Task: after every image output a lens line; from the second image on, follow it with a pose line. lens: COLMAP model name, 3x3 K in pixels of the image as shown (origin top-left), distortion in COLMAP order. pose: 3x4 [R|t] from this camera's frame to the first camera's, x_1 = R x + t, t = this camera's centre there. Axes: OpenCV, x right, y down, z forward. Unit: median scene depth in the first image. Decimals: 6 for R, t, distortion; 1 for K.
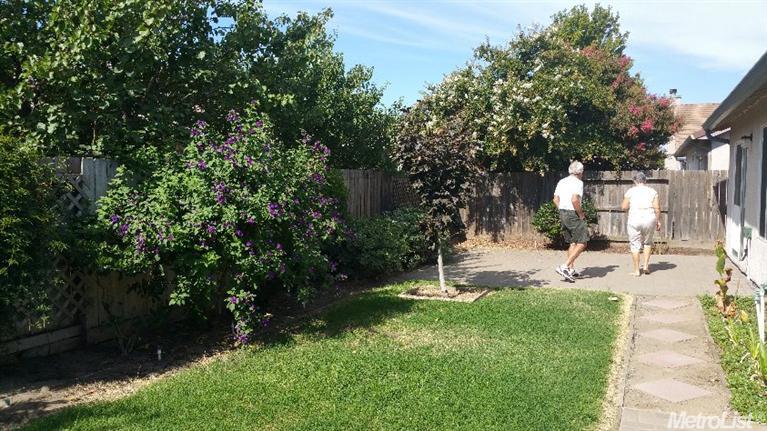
lens RADIAL K [[608.4, 0, 382.6], [0, 608.4, 227.1], [0, 0, 1]] dist [0.173192, -0.369574]
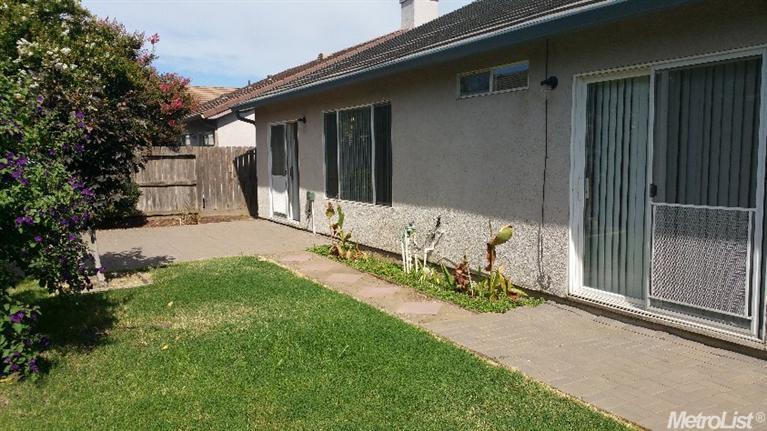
lens RADIAL K [[608.4, 0, 382.6], [0, 608.4, 227.1], [0, 0, 1]] dist [0.173192, -0.369574]
pose [[0.602018, -0.099322, 0.792282, -0.210575], [0.071023, 0.994961, 0.070763, -0.003892], [-0.795318, 0.013670, 0.606038, 0.082685]]
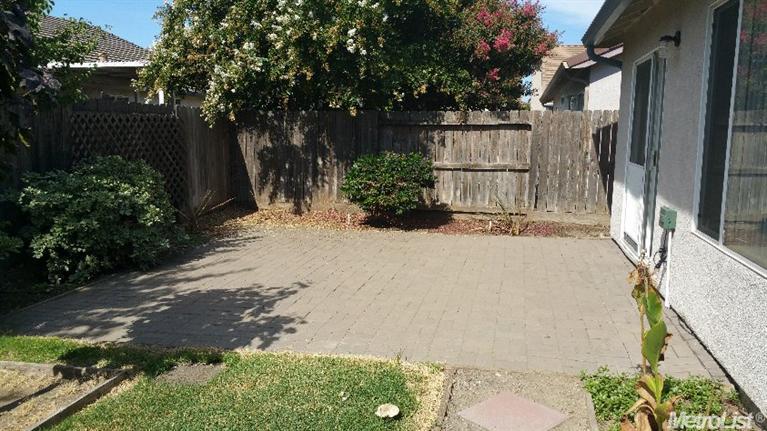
lens RADIAL K [[608.4, 0, 382.6], [0, 608.4, 227.1], [0, 0, 1]] dist [0.173192, -0.369574]
pose [[0.981841, -0.015901, 0.189037, 0.163431], [0.000108, 0.996528, 0.083259, -0.019004], [-0.189704, -0.081727, 0.978434, 0.344595]]
